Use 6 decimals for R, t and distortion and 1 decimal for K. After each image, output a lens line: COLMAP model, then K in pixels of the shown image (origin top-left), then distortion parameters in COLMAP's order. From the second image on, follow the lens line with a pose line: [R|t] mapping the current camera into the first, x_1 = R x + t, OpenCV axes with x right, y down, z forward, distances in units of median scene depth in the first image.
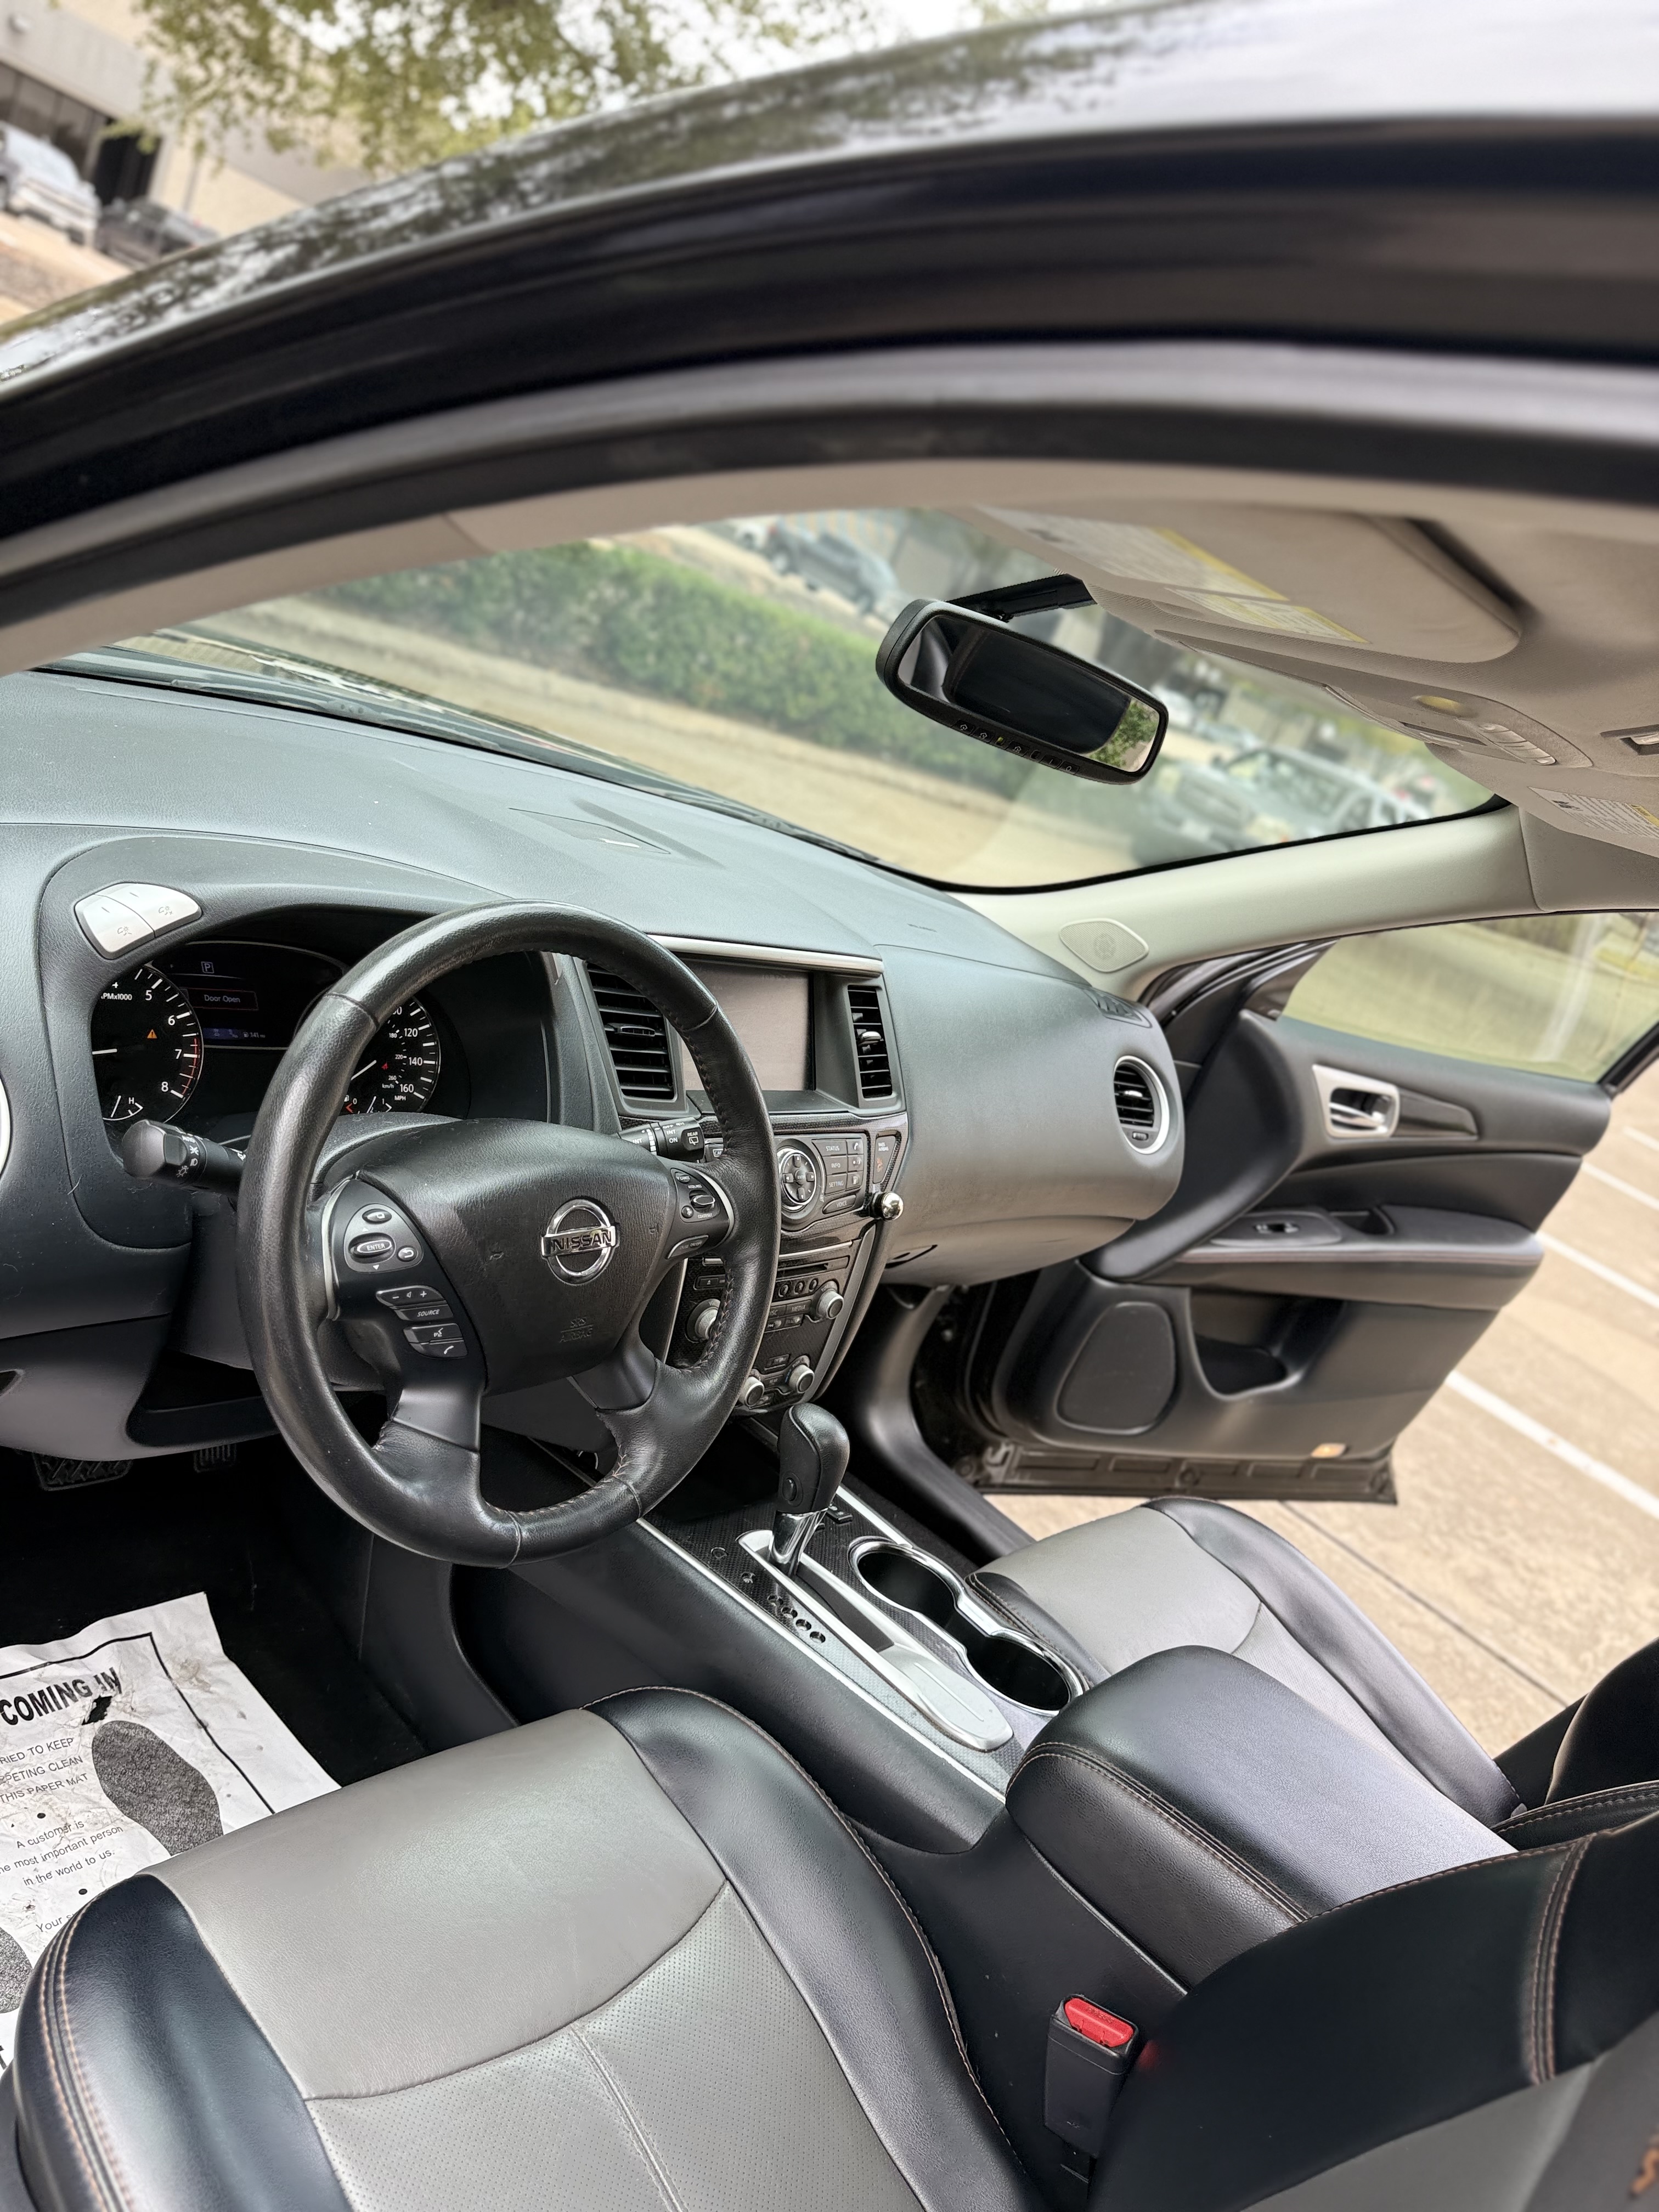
lens RADIAL K [[1571.8, 0, 830.6], [0, 1571.8, 1102.9], [0, 0, 1]] dist [0.005398, -0.003768]
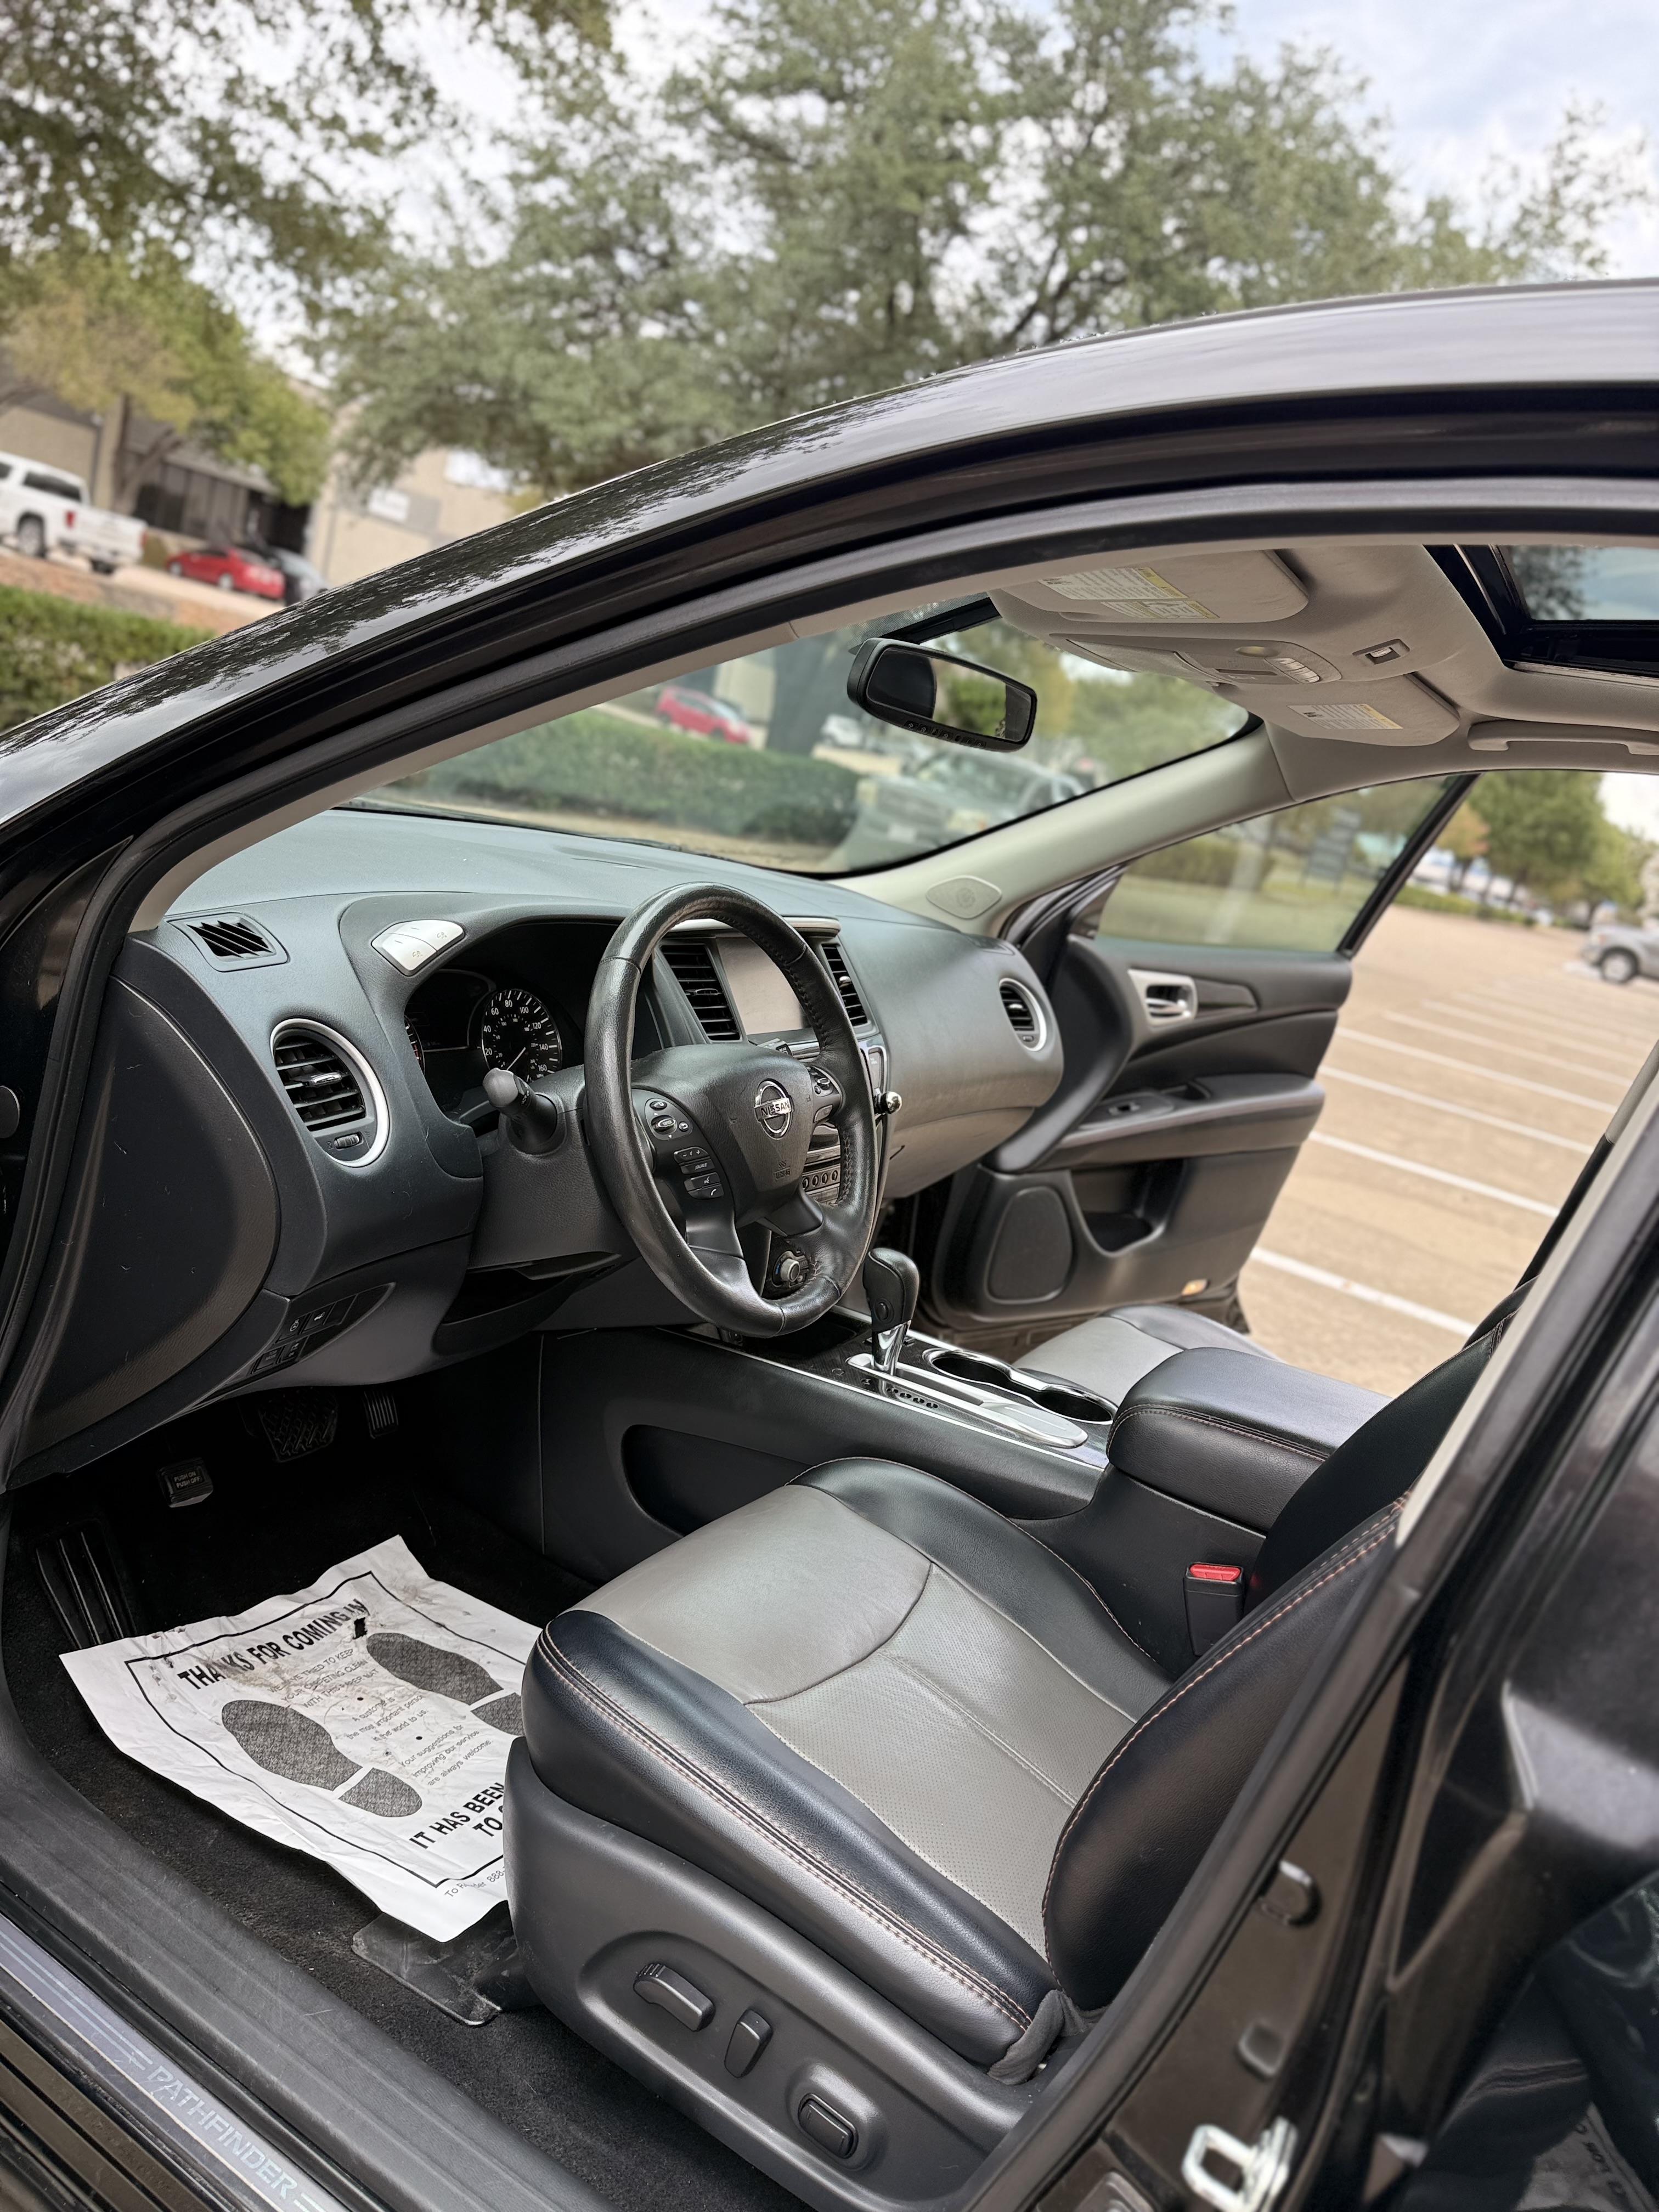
lens RADIAL K [[1540.0, 0, 829.5], [0, 1540.0, 1106.0], [0, 0, 1]] dist [0.043375, -0.049552]
pose [[0.967520, -0.198496, 0.156542, -0.134473], [0.202108, 0.979336, -0.007344, 0.042979], [-0.151849, 0.038744, 0.987644, -0.161404]]
